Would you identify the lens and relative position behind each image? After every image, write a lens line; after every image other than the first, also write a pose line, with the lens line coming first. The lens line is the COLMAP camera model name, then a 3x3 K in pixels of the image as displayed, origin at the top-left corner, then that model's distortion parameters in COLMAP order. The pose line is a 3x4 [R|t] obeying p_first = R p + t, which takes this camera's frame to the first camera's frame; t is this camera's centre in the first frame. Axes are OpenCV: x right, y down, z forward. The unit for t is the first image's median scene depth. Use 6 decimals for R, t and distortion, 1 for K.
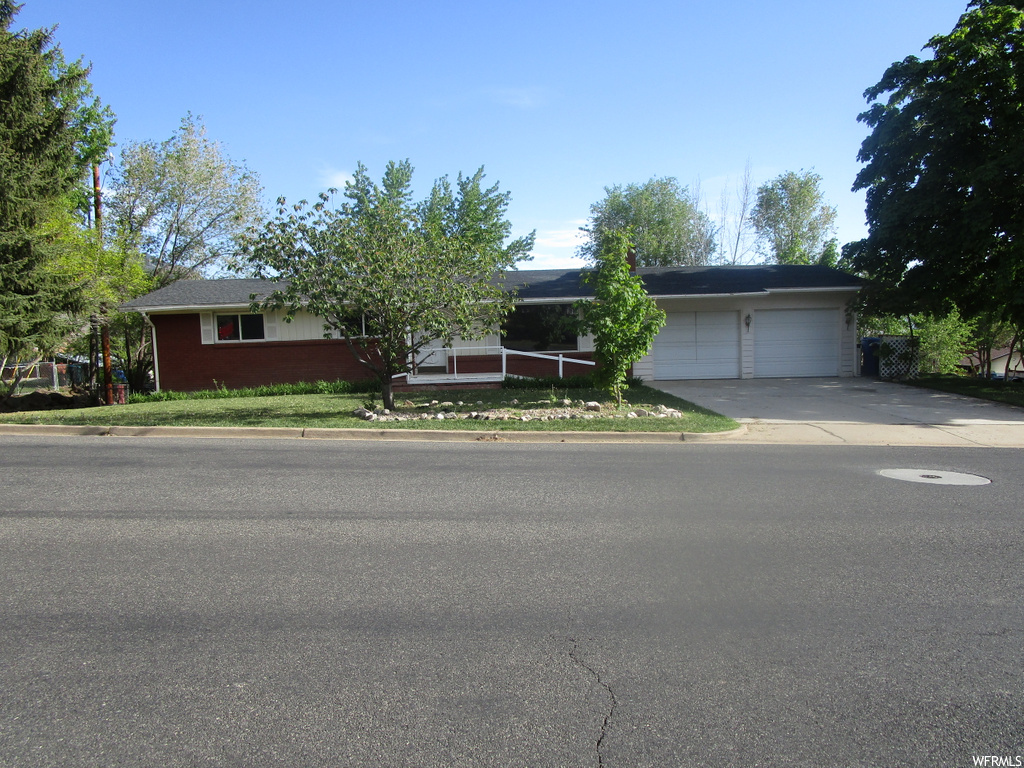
lens RADIAL K [[717.8, 0, 514.6], [0, 717.8, 387.8], [0, 0, 1]] dist [-0.004328, -0.003724]
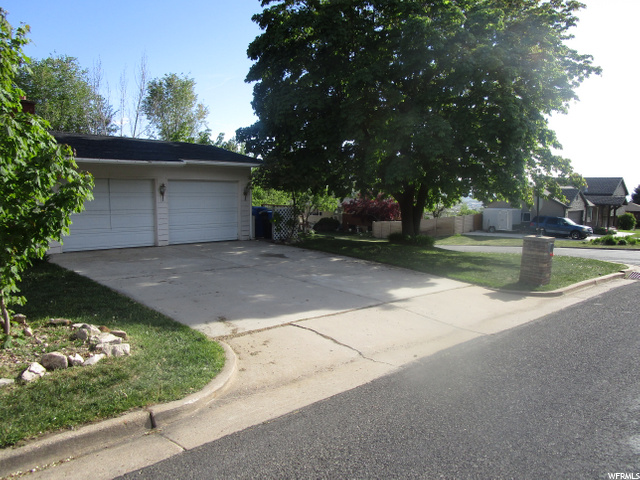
lens RADIAL K [[472.8, 0, 319.7], [0, 472.8, 229.6], [0, 0, 1]] dist [-0.004765, -0.000174]
pose [[0.762689, -0.023516, 0.646337, 0.057073], [0.029383, 0.999567, 0.001695, -0.030770], [-0.646097, 0.017698, 0.763050, 0.334960]]
